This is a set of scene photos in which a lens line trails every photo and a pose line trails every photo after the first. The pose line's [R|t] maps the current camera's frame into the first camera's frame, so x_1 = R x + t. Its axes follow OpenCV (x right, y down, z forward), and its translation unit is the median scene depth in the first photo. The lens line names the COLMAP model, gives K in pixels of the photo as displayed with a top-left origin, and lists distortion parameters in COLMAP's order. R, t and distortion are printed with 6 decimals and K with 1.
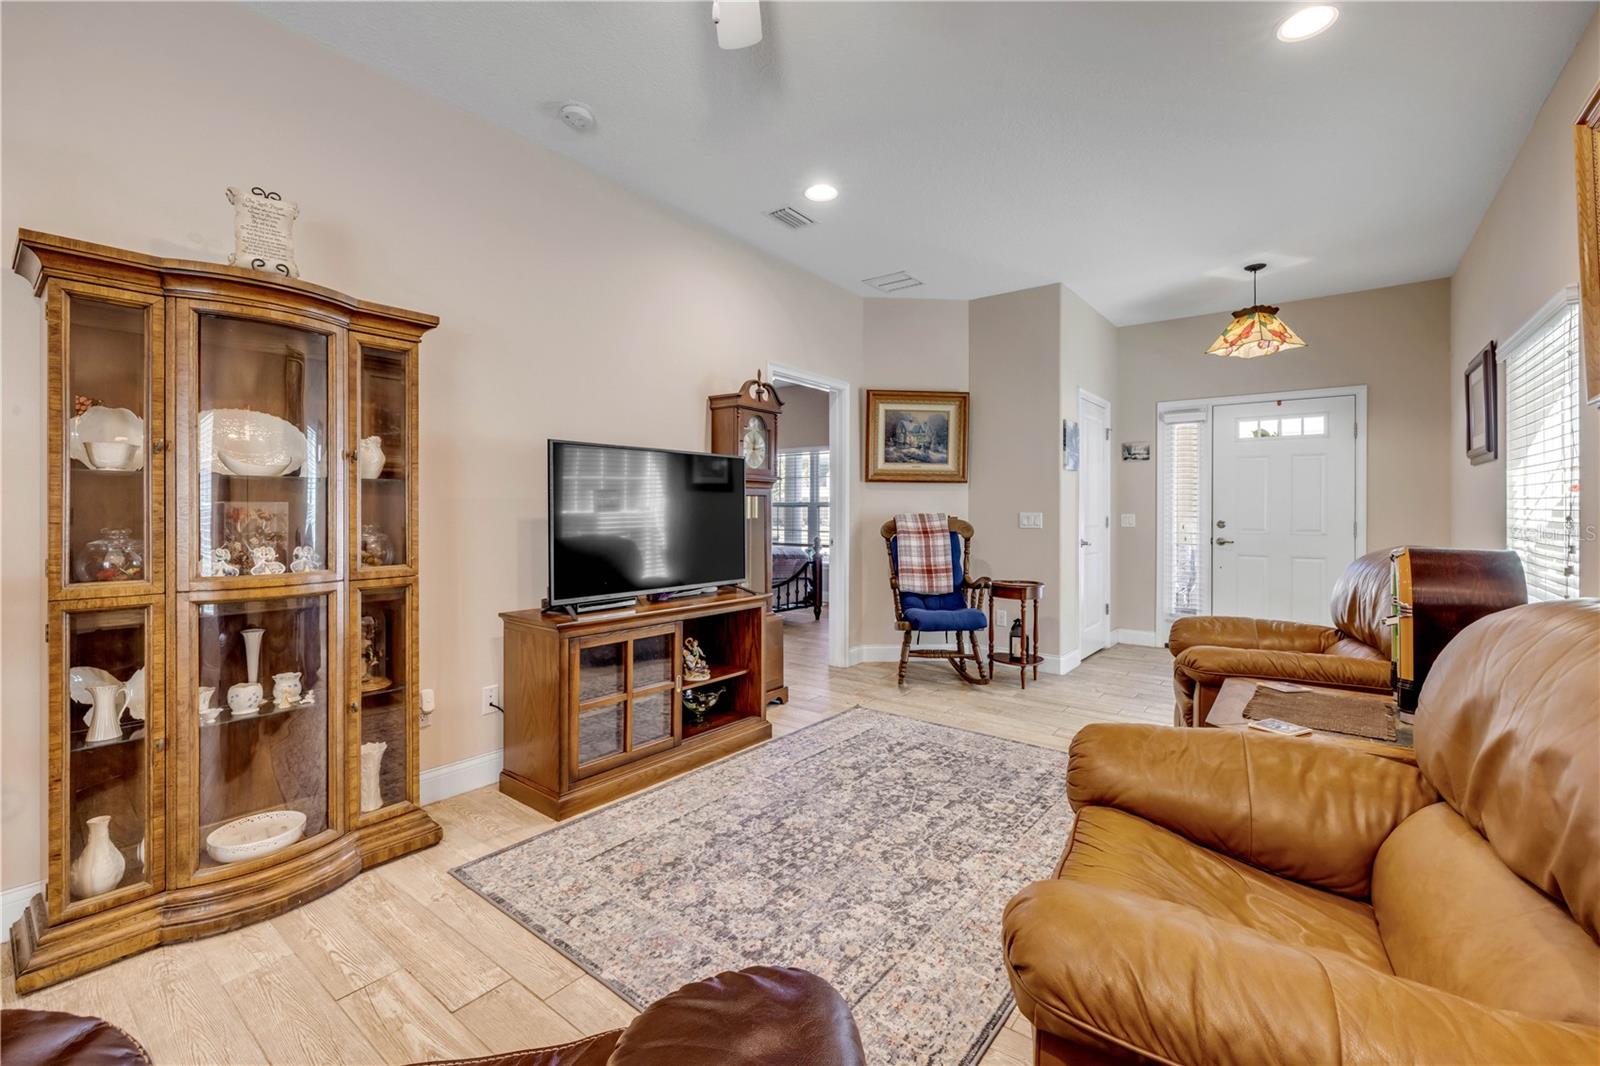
lens RADIAL K [[677.2, 0, 790.9], [0, 677.2, 516.1], [0, 0, 1]] dist [-0.003425, 0.000869]
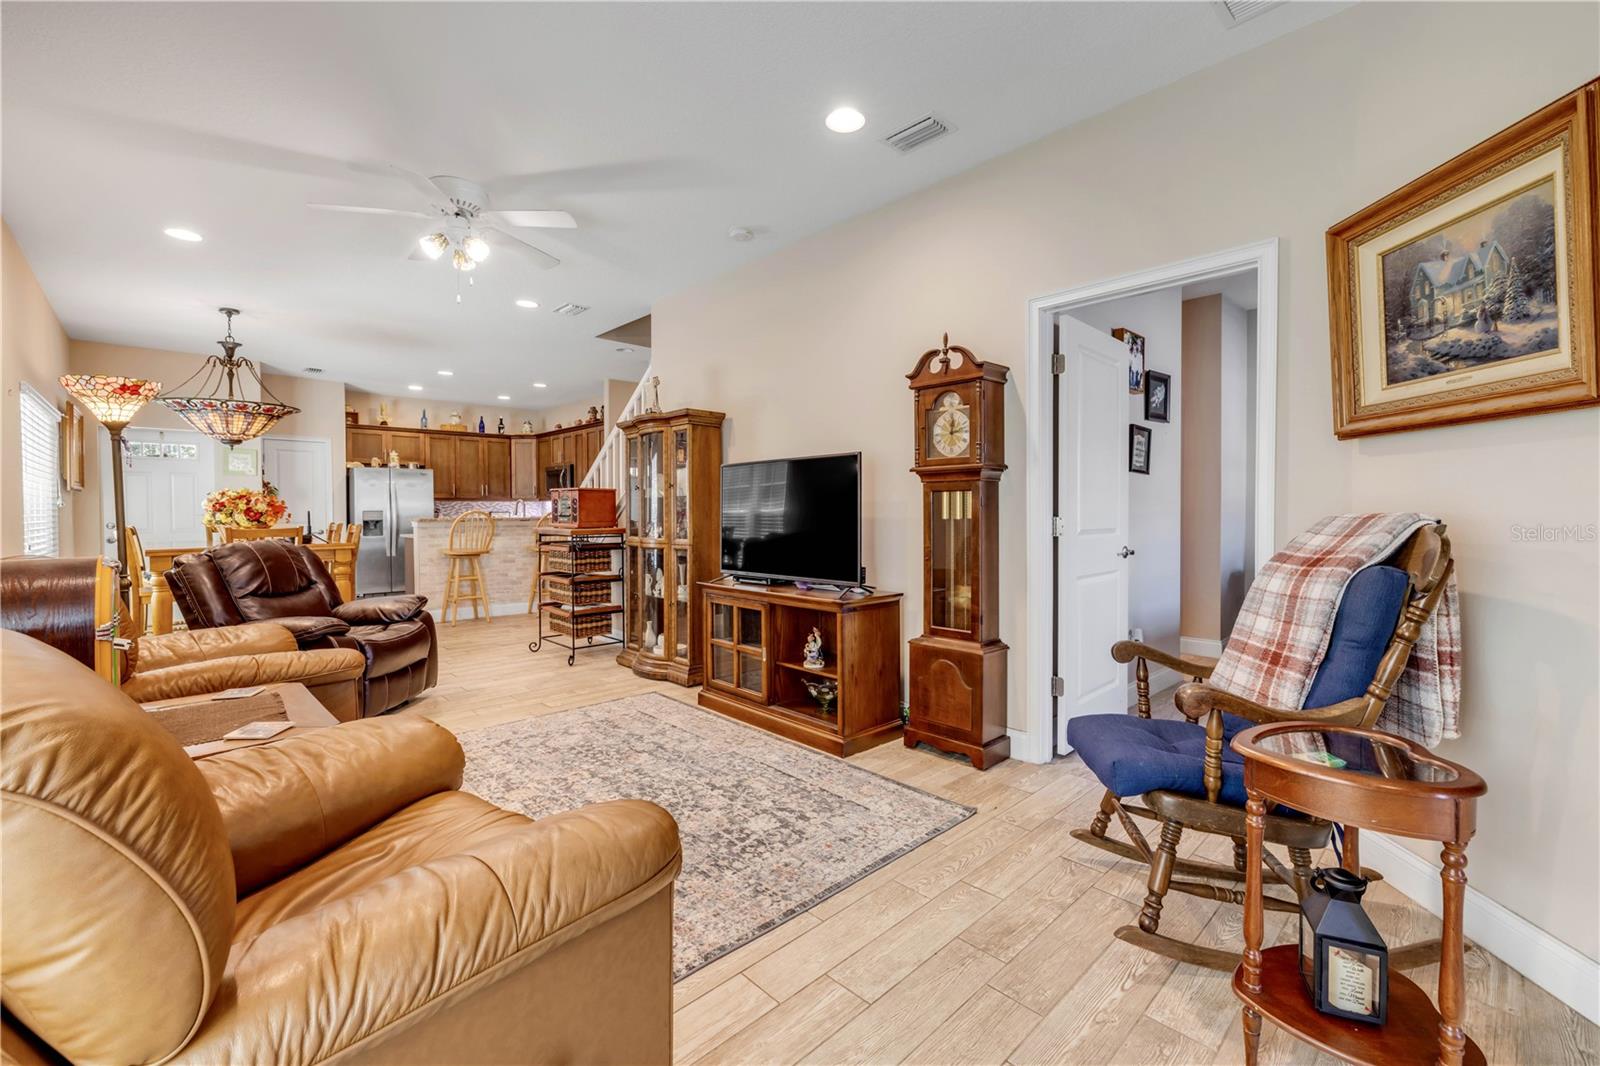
lens RADIAL K [[677.2, 0, 803.9], [0, 677.2, 525.1], [0, 0, 1]] dist [-0.003425, 0.000869]
pose [[-0.145017, 0.021573, -0.989194, 0.799553], [0.000120, 0.999763, 0.021786, -0.007404], [0.989429, 0.003040, -0.144985, 0.980794]]
